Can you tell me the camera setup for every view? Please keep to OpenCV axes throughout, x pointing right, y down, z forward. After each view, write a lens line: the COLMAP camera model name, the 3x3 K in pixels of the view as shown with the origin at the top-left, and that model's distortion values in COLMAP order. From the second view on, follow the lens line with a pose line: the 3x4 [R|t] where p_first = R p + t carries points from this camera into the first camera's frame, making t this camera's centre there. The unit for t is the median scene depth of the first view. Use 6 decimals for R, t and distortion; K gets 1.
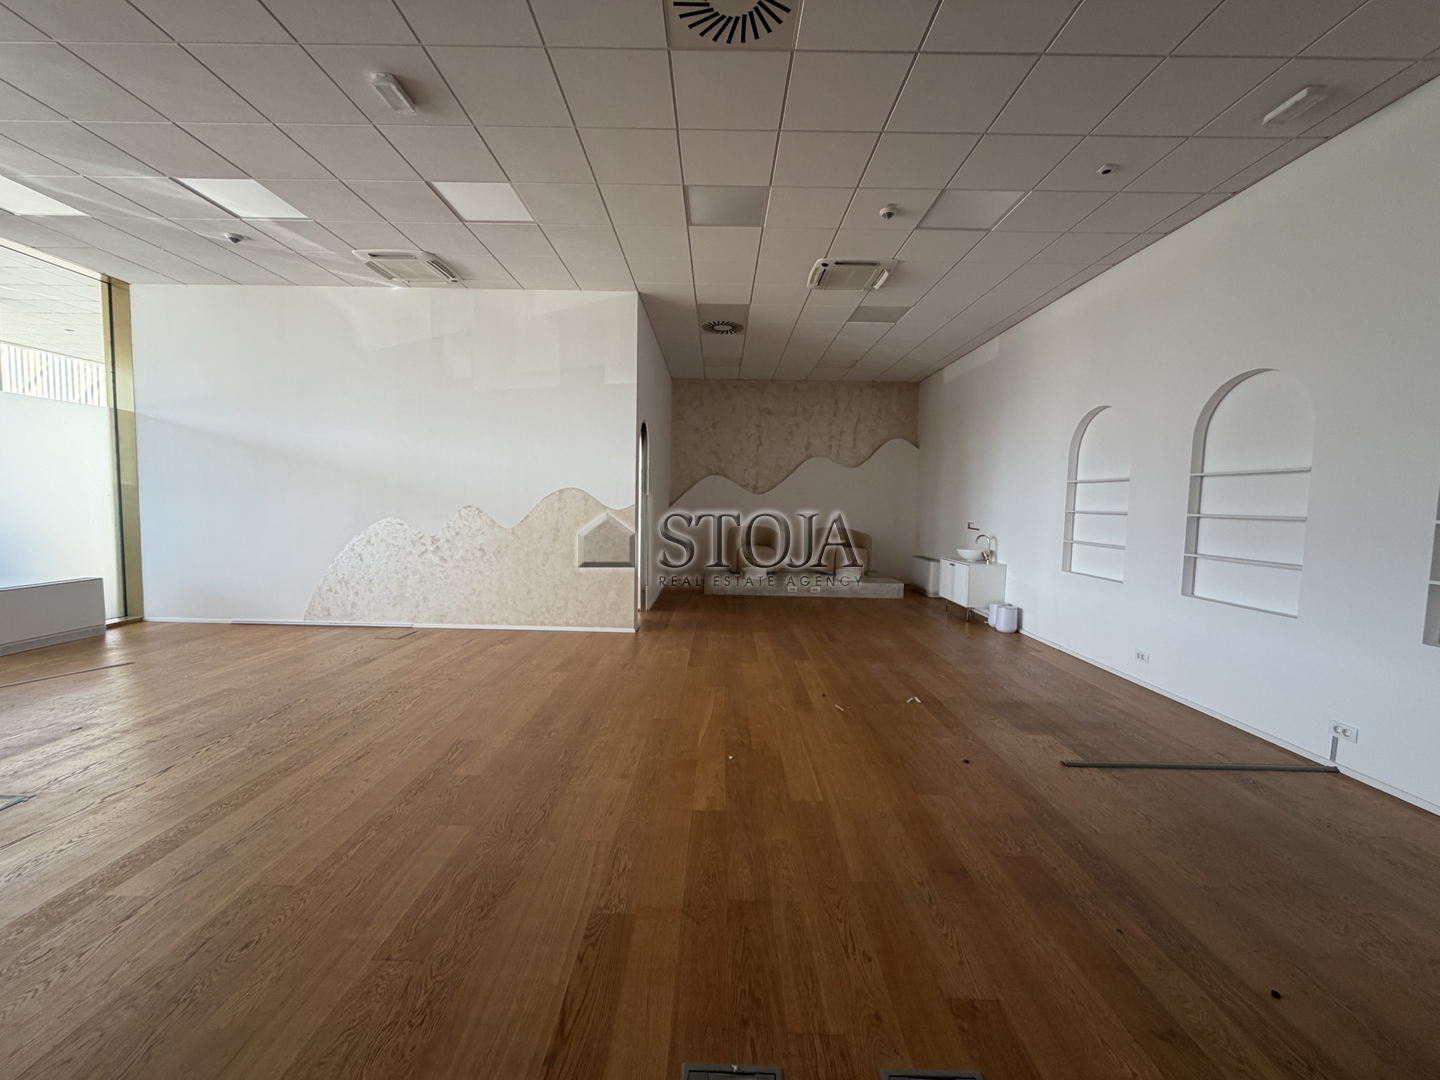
lens RADIAL K [[574.2, 0, 713.2], [0, 574.2, 538.2], [0, 0, 1]] dist [-0.001260, 0.000260]
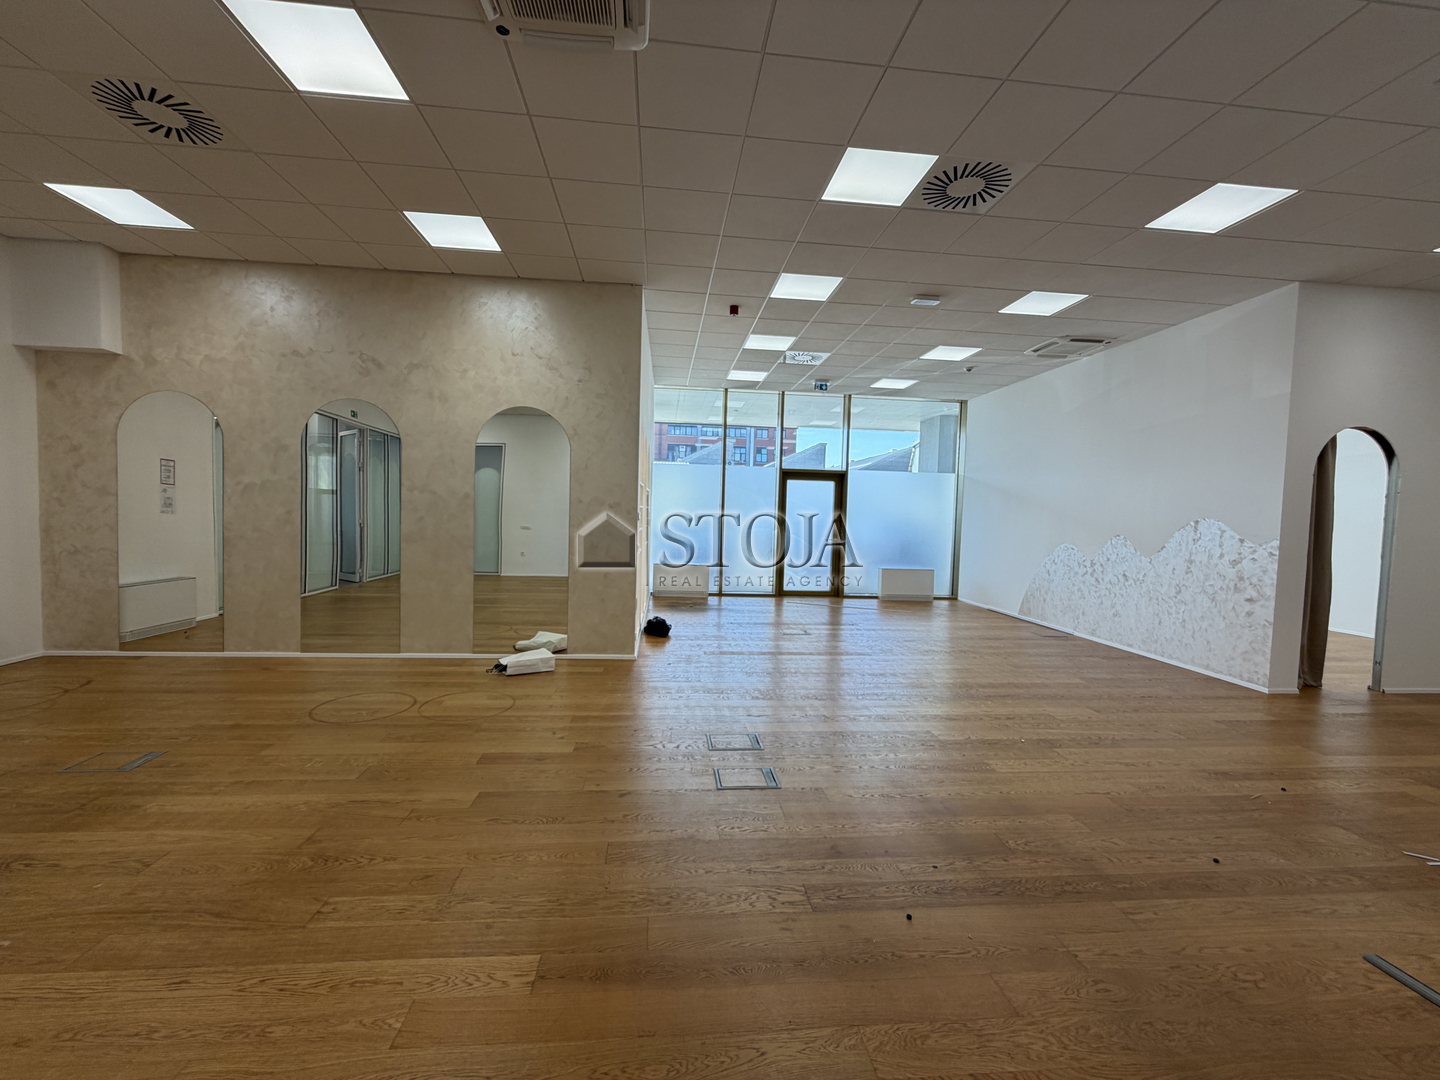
lens RADIAL K [[574.2, 0, 713.2], [0, 574.2, 538.2], [0, 0, 1]] dist [-0.001260, 0.000260]
pose [[0.104119, 0.028776, -0.994149, 0.590260], [-0.092466, 0.995532, 0.019132, 0.000758], [0.990257, 0.089933, 0.106314, 0.105687]]
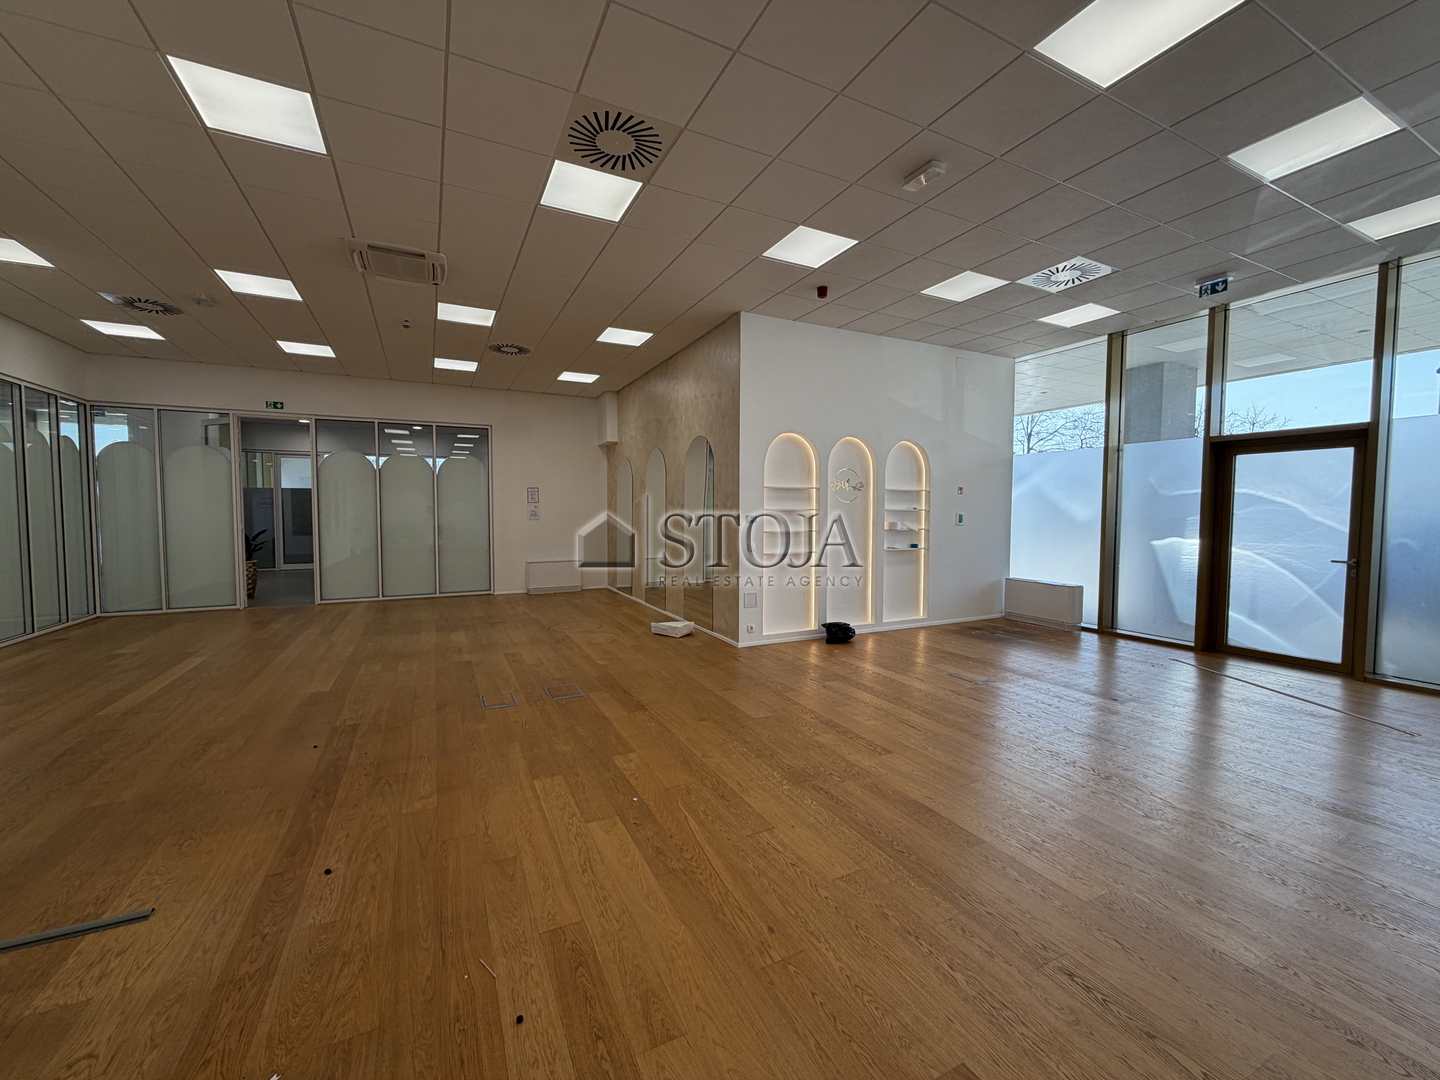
lens RADIAL K [[574.2, 0, 713.2], [0, 574.2, 538.2], [0, 0, 1]] dist [-0.001260, 0.000260]
pose [[-0.893445, 0.000112, -0.449172, 0.172843], [-0.049059, 0.993993, 0.097831, -0.066547], [0.446485, 0.109443, -0.888073, 0.950102]]
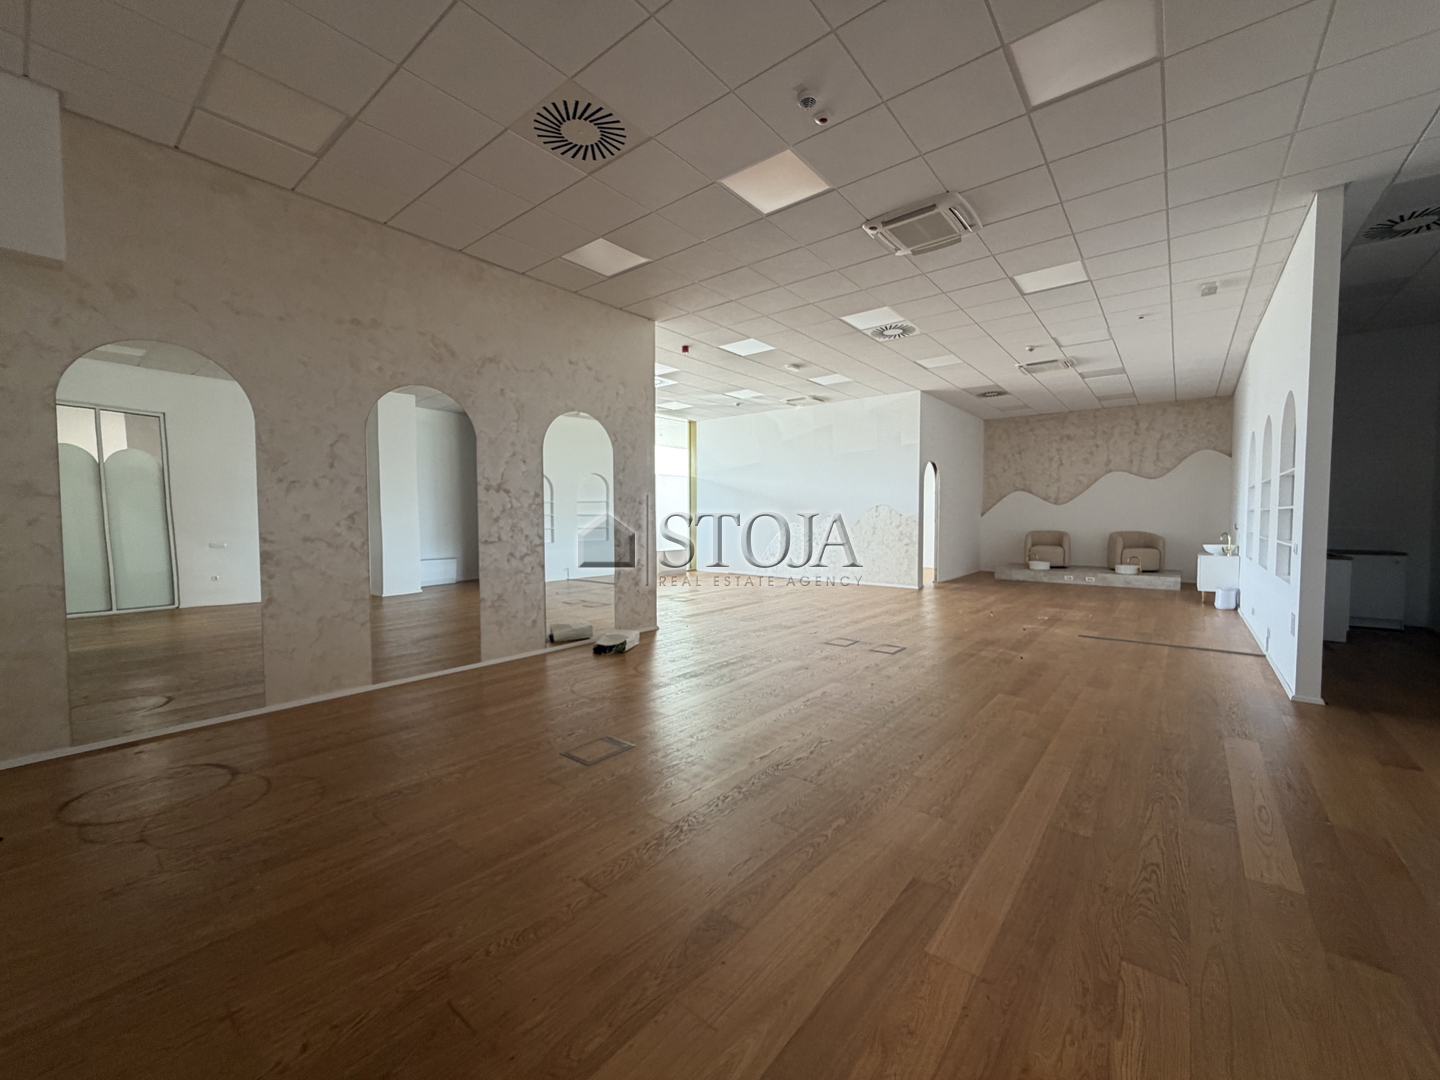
lens RADIAL K [[574.2, 0, 713.2], [0, 574.2, 538.2], [0, 0, 1]] dist [-0.001260, 0.000260]
pose [[0.780155, 0.003987, -0.625573, 0.450344], [-0.024105, 0.999429, -0.023692, 0.070230], [0.625121, 0.033563, 0.779806, -0.702736]]
